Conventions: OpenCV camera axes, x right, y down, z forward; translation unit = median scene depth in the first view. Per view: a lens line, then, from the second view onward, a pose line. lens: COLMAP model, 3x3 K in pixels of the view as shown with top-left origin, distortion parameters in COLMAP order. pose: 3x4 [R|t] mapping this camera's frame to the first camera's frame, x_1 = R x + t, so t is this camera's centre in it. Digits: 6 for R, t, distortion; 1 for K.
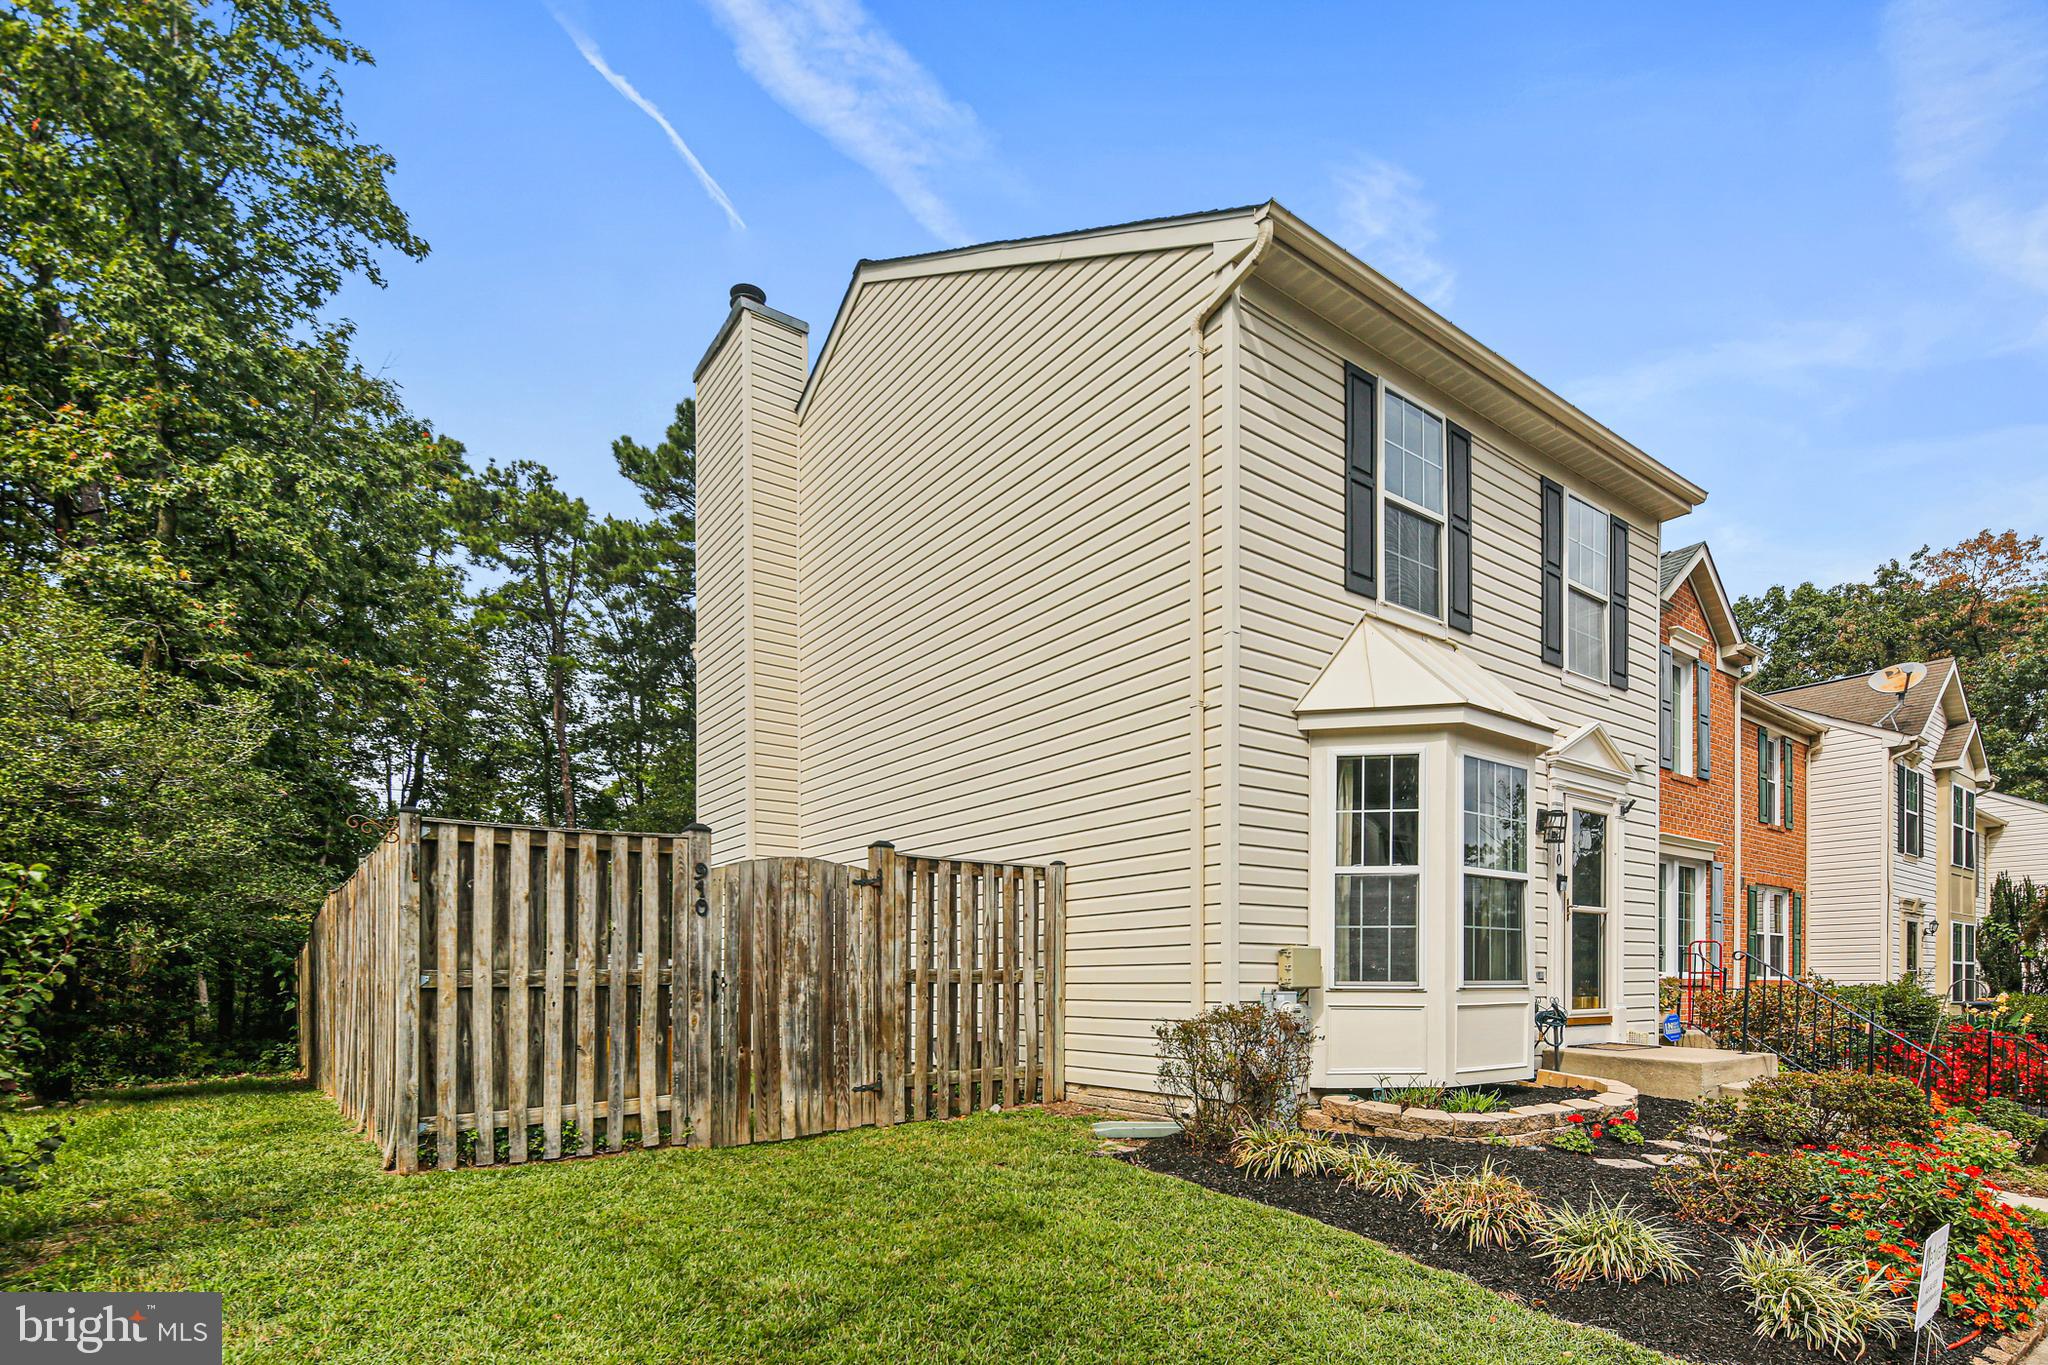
lens RADIAL K [[1037.9, 0, 1020.5], [0, 1037.9, 671.1], [0, 0, 1]] dist [0.000015, 0.000226]
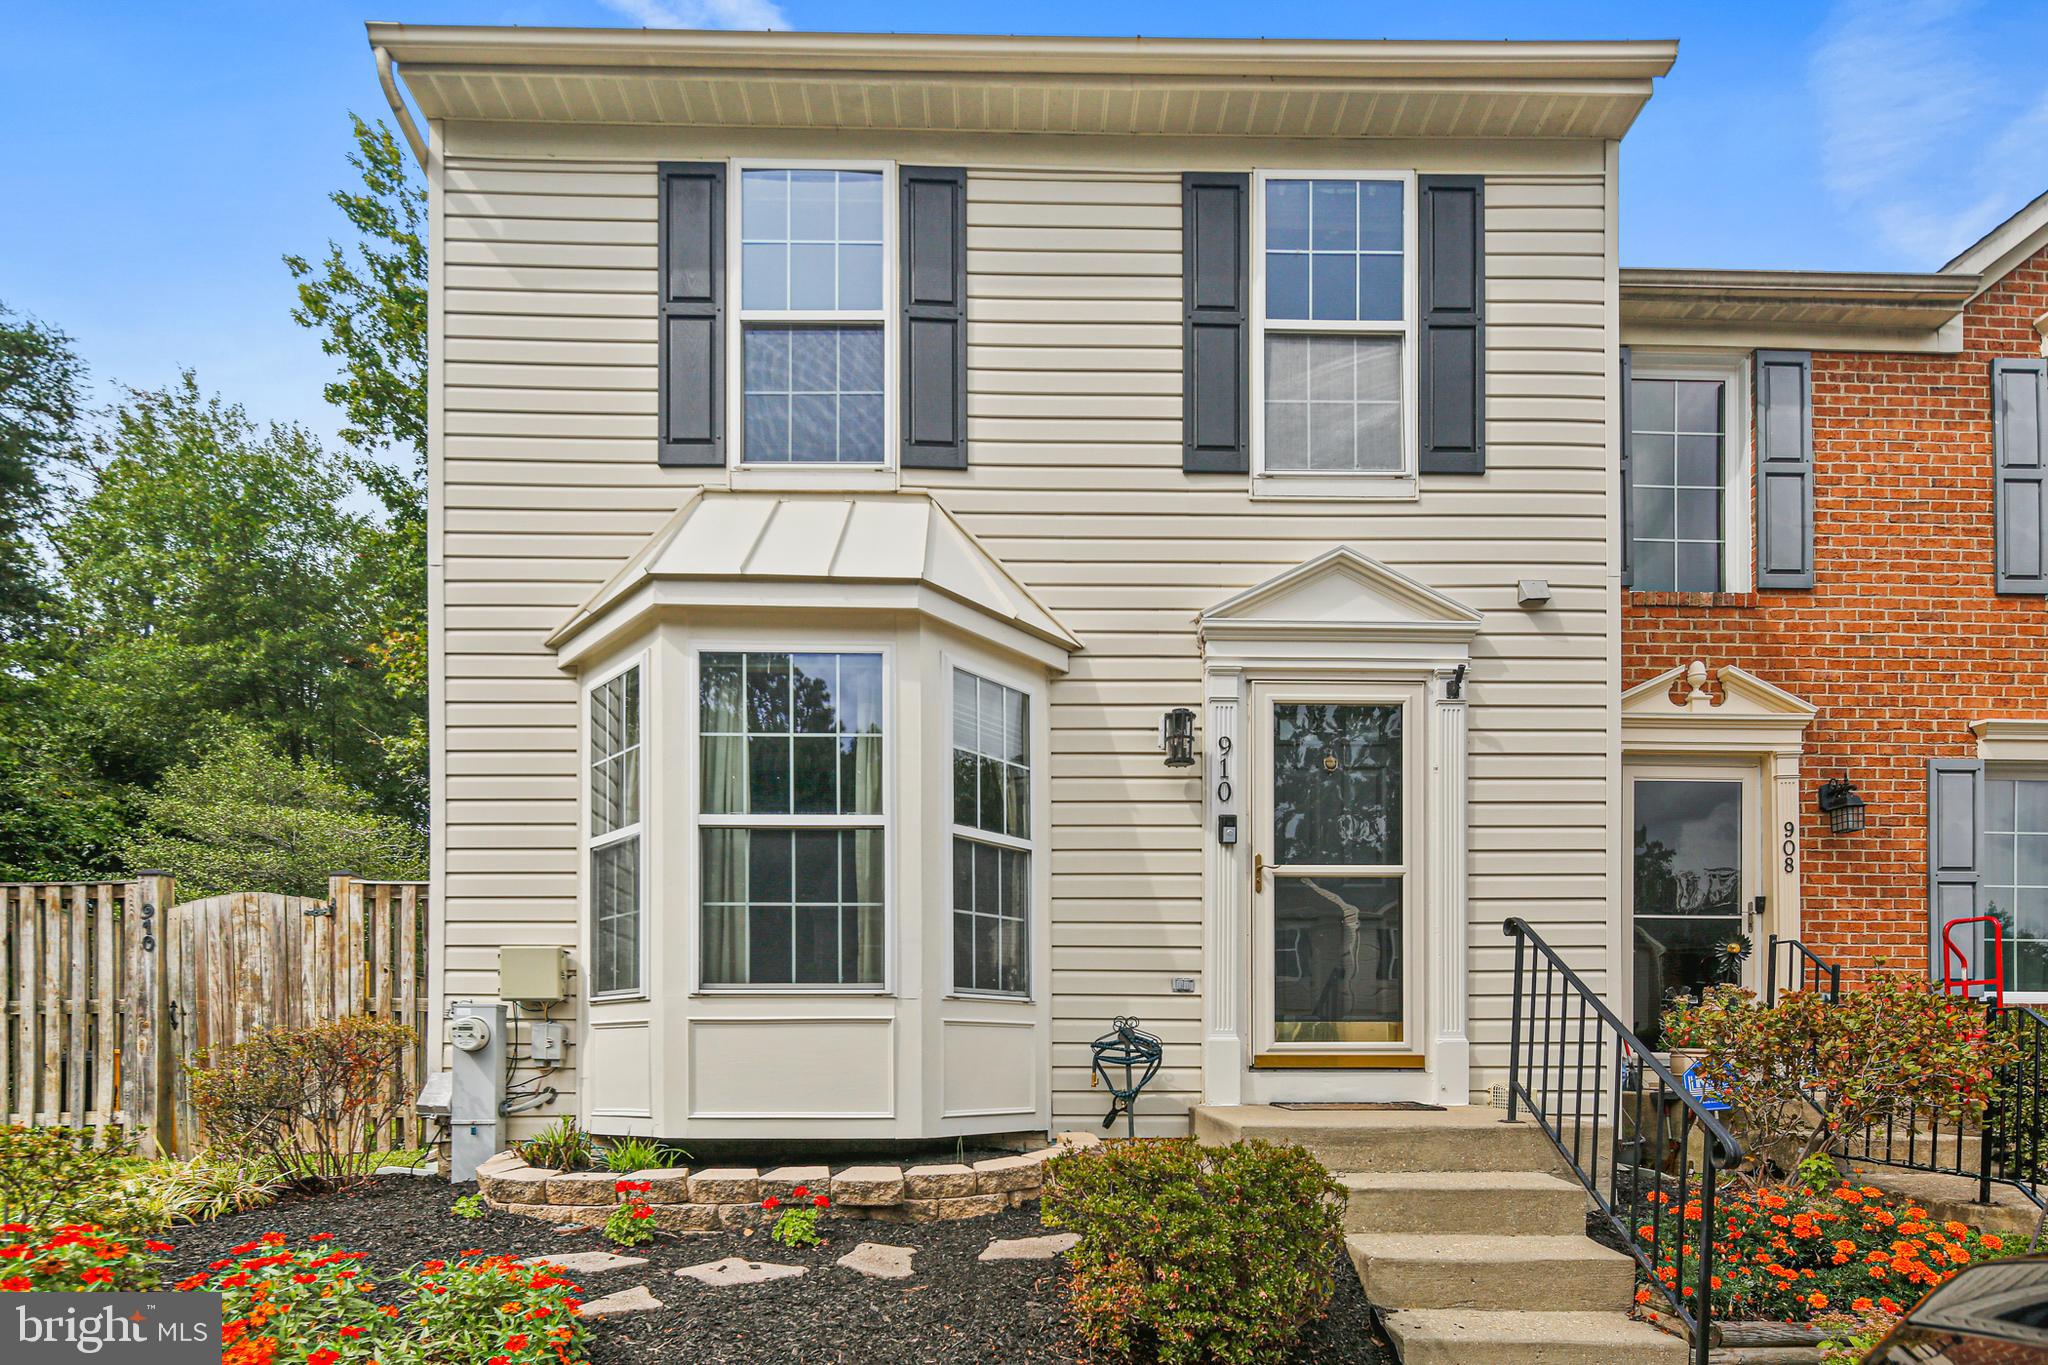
lens RADIAL K [[994.6, 0, 1024.8], [0, 994.6, 789.1], [0, 0, 1]] dist [0.001034, -0.000146]
pose [[0.804979, -0.157334, -0.572062, 0.964761], [0.168833, 0.985080, -0.033353, 0.232130], [0.568775, -0.069735, 0.819532, 0.605852]]
